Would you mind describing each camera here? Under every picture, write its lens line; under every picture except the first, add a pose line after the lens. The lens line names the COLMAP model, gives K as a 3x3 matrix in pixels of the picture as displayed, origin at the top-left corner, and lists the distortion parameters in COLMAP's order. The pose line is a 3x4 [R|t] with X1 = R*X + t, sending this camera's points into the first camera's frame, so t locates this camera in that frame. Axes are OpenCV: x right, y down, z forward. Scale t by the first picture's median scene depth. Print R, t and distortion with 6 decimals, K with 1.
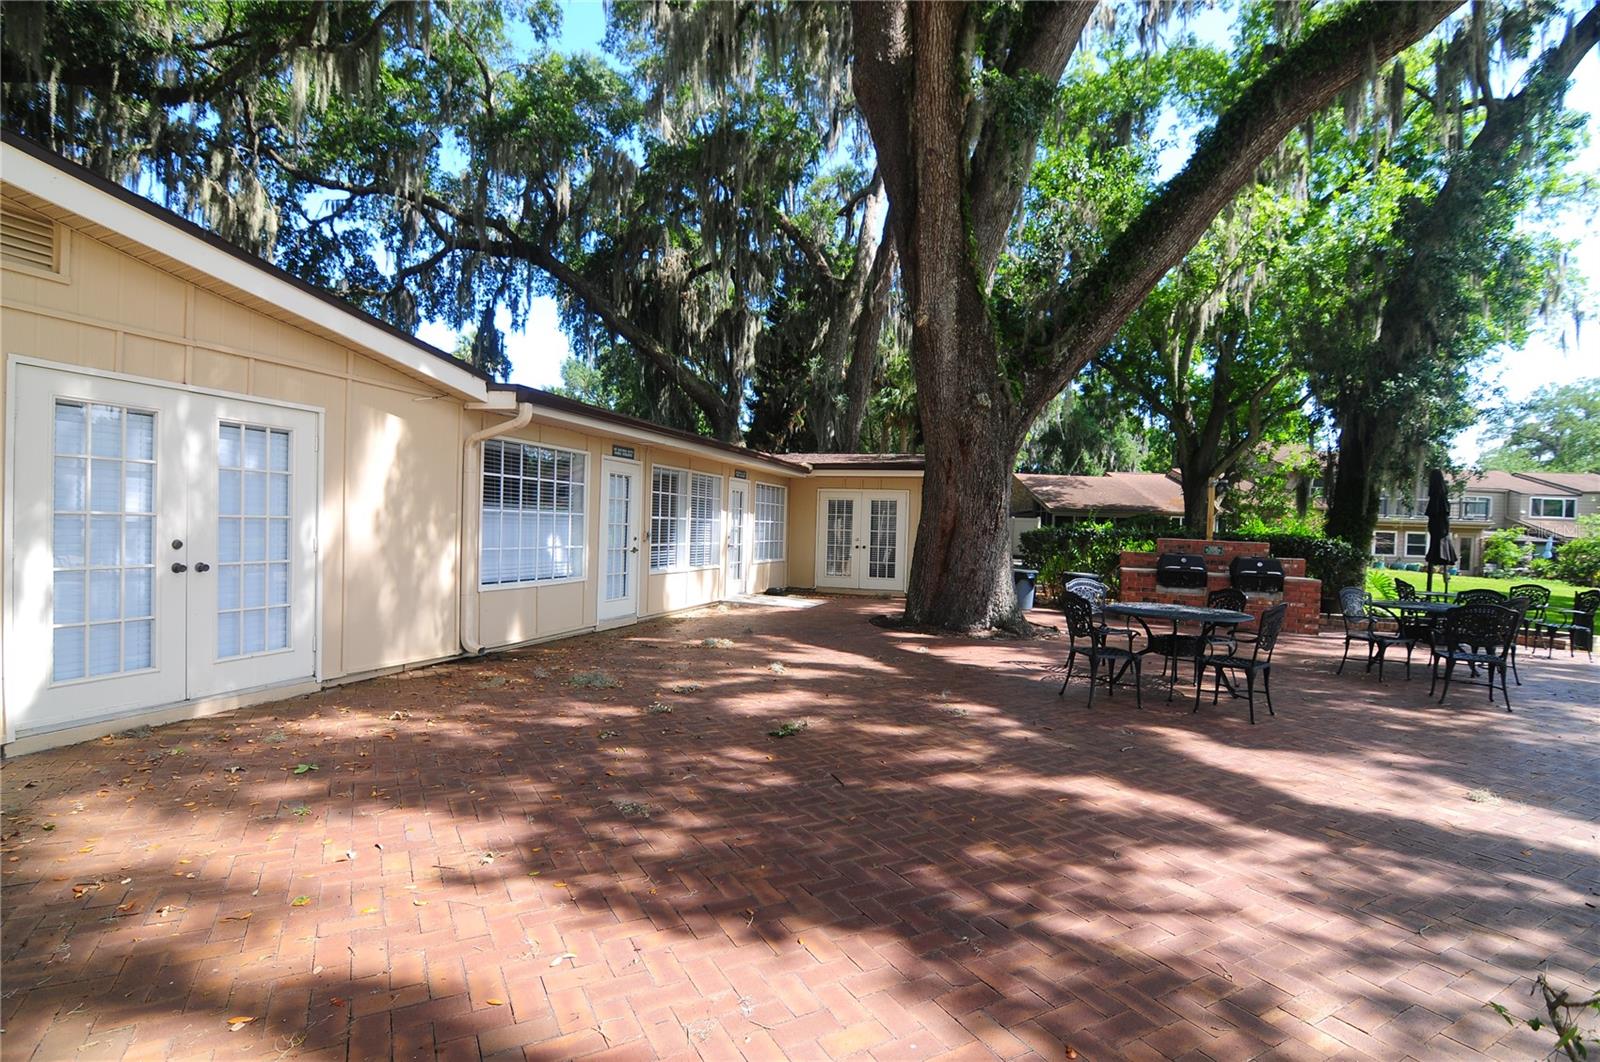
lens RADIAL K [[745.4, 0, 800.0], [0, 745.4, 531.0], [0, 0, 1]] dist [-0.001517, -0.000609]
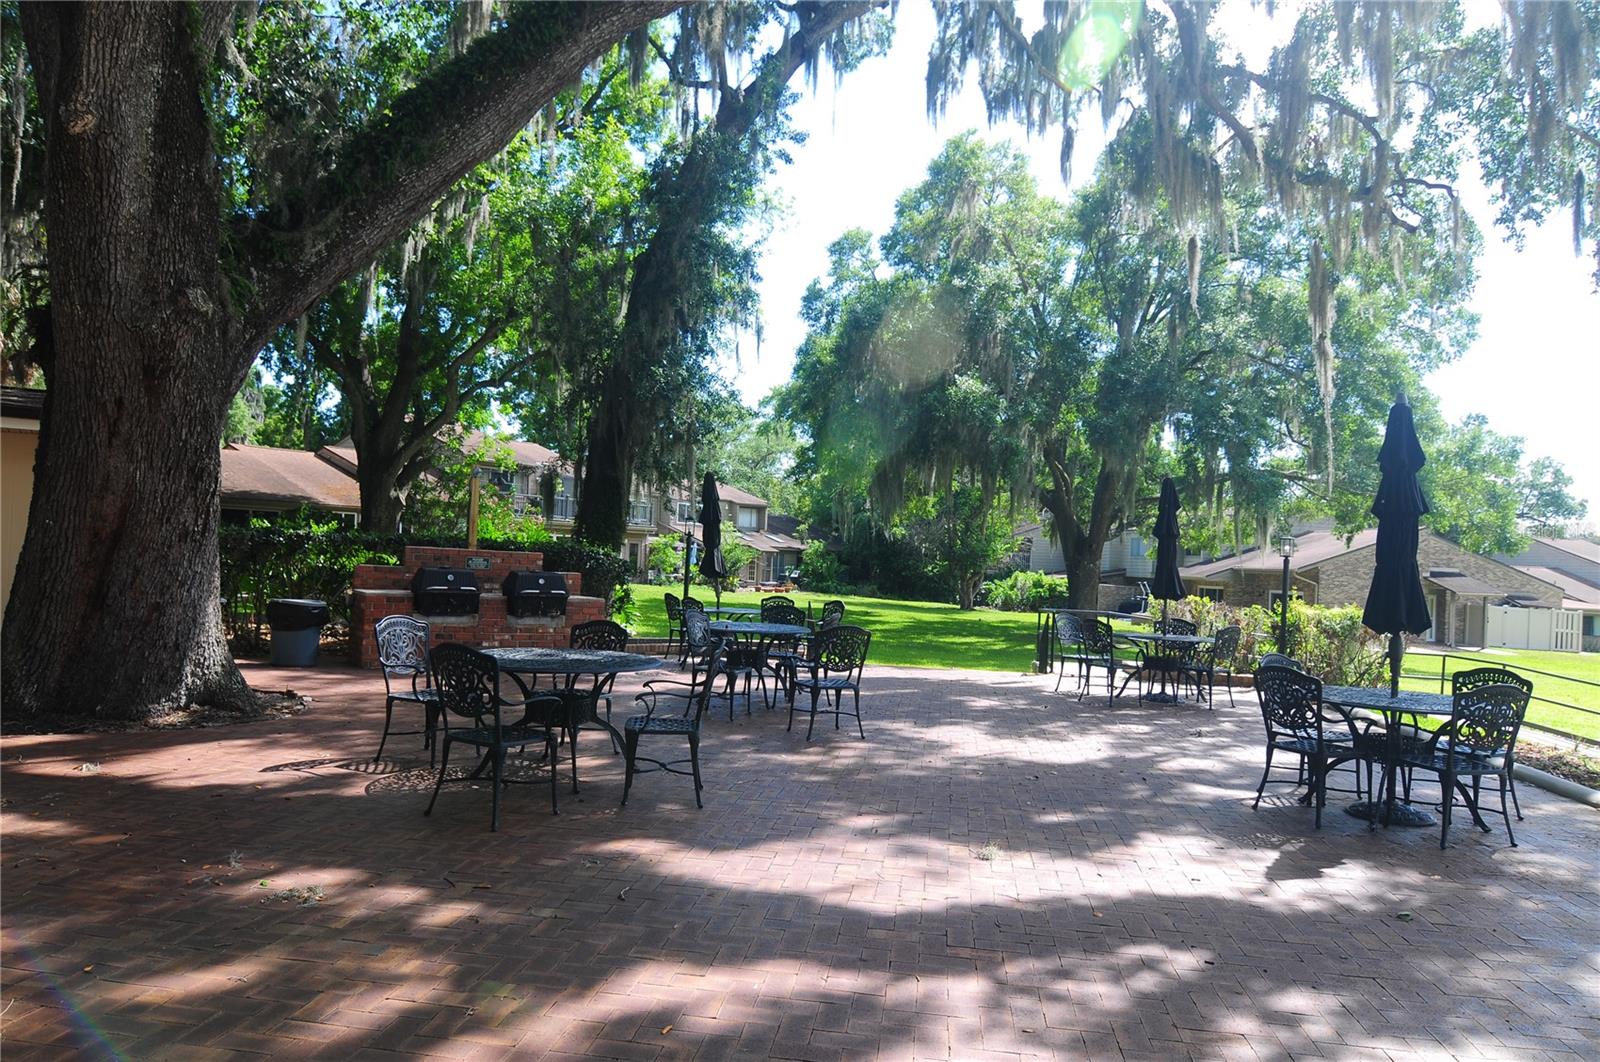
lens RADIAL K [[1040.2, 0, 800.0], [0, 1040.2, 531.0], [0, 0, 1]] dist [0.001975, -0.003992]
pose [[0.629347, 0.015606, 0.776968, -0.074051], [-0.015650, 0.999850, -0.007407, -0.004652], [-0.776967, -0.007498, 0.629497, 0.158924]]
